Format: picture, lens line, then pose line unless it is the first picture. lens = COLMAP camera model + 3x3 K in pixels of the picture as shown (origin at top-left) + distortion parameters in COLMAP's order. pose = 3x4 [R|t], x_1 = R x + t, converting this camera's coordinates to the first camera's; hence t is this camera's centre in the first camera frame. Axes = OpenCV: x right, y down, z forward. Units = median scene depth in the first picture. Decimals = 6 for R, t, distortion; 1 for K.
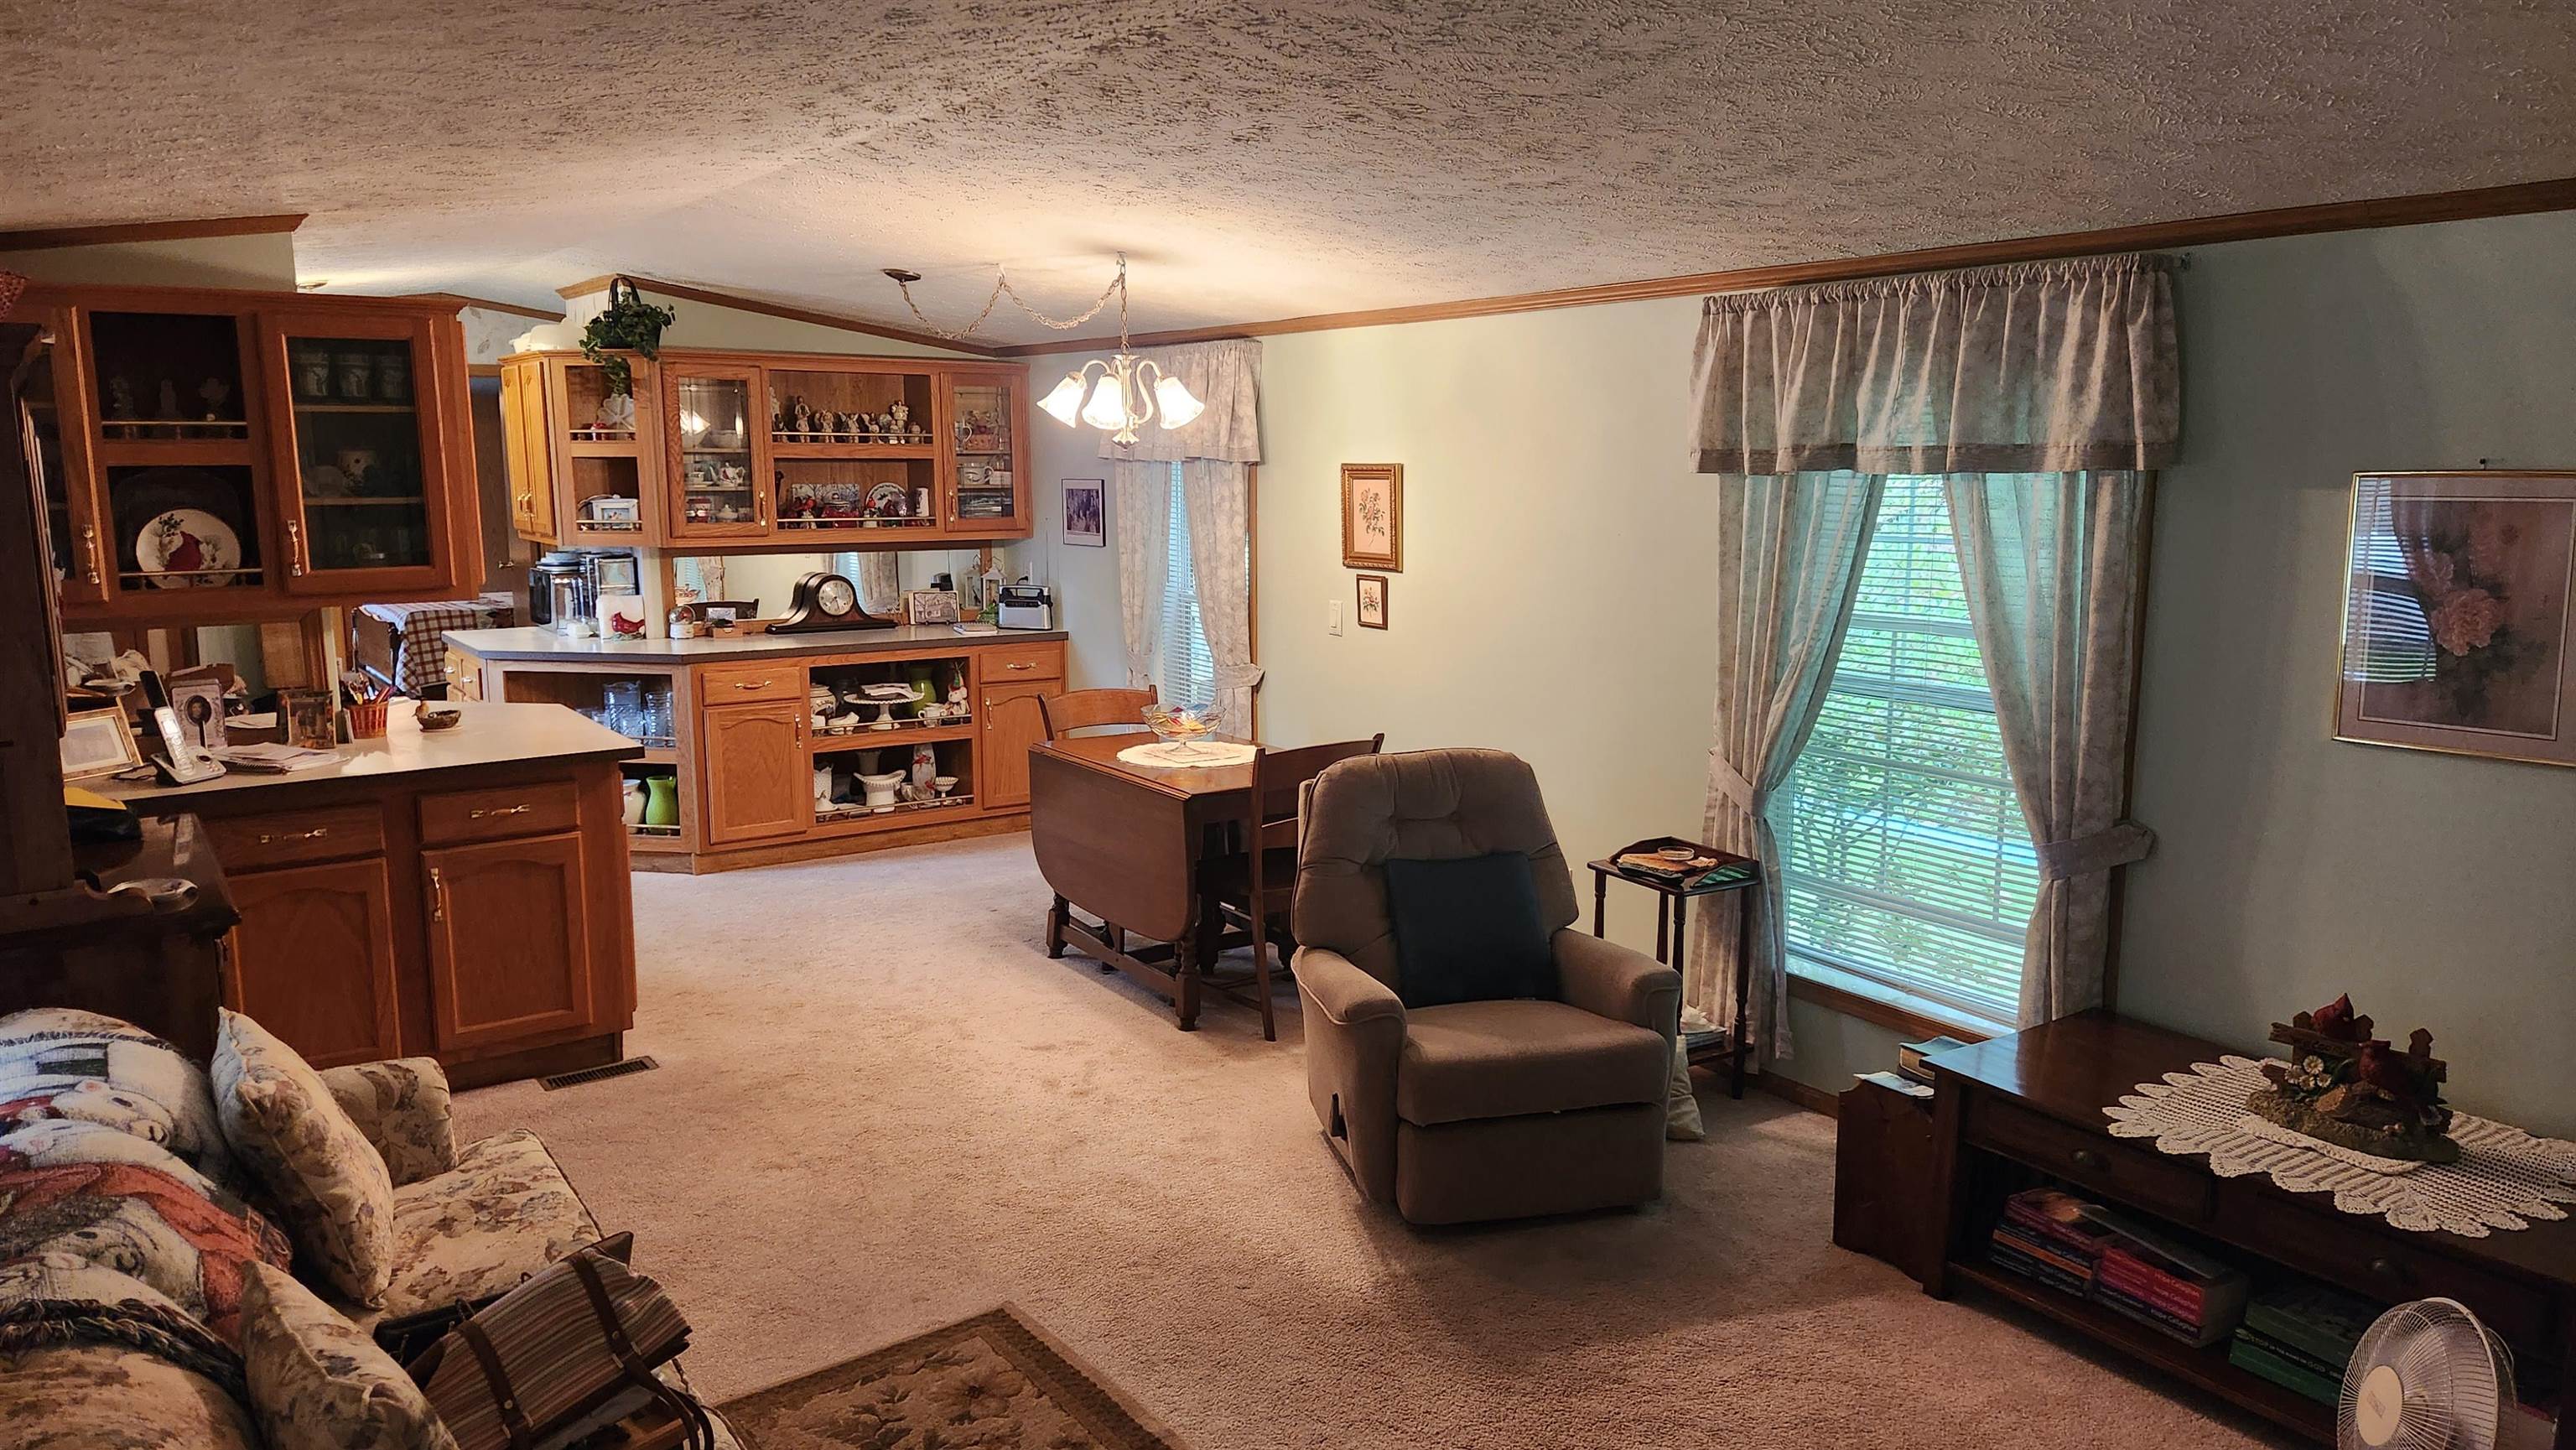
lens RADIAL K [[1672.0, 0, 1288.0], [0, 1672.0, 742.8], [0, 0, 1]] dist [0.001181, -0.042555]
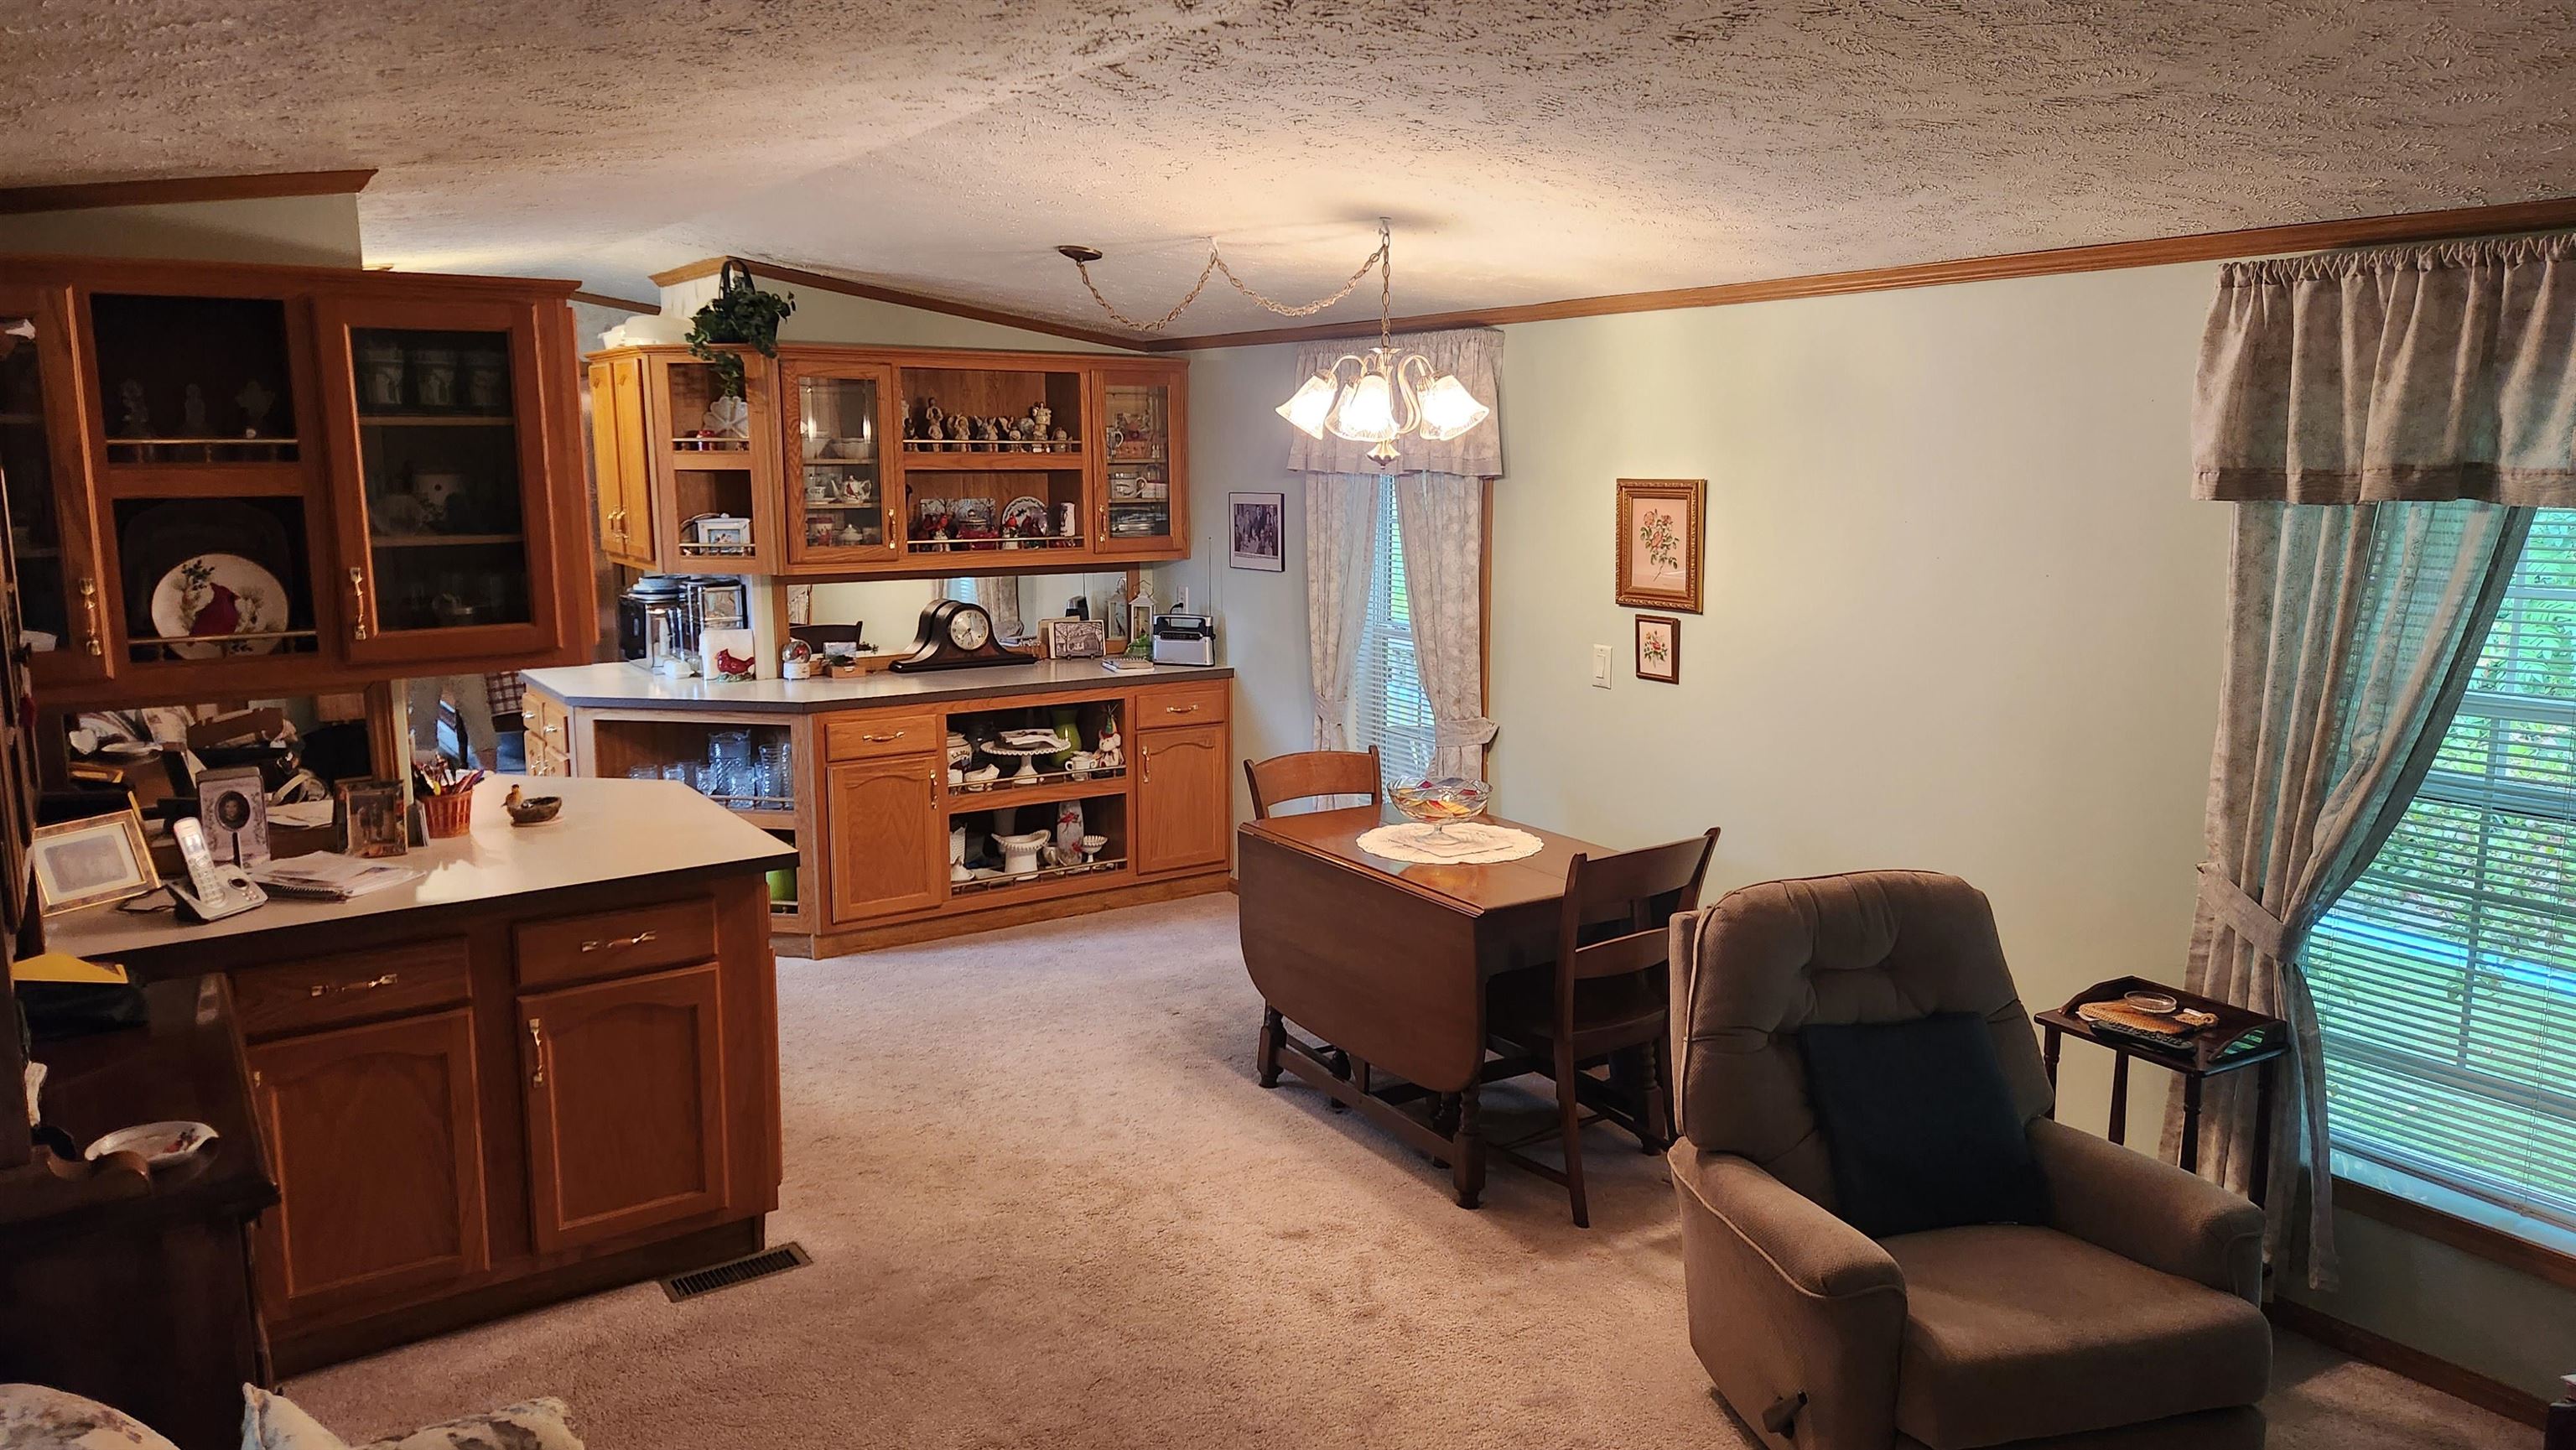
lens RADIAL K [[1745.8, 0, 1288.0], [0, 1745.8, 725.0], [0, 0, 1]] dist [0.036639, -0.076331]
pose [[0.998963, 0.002513, -0.045459, -0.115190], [-0.003205, 0.999880, -0.015144, -0.043540], [0.045415, 0.015274, 0.998851, 0.185240]]
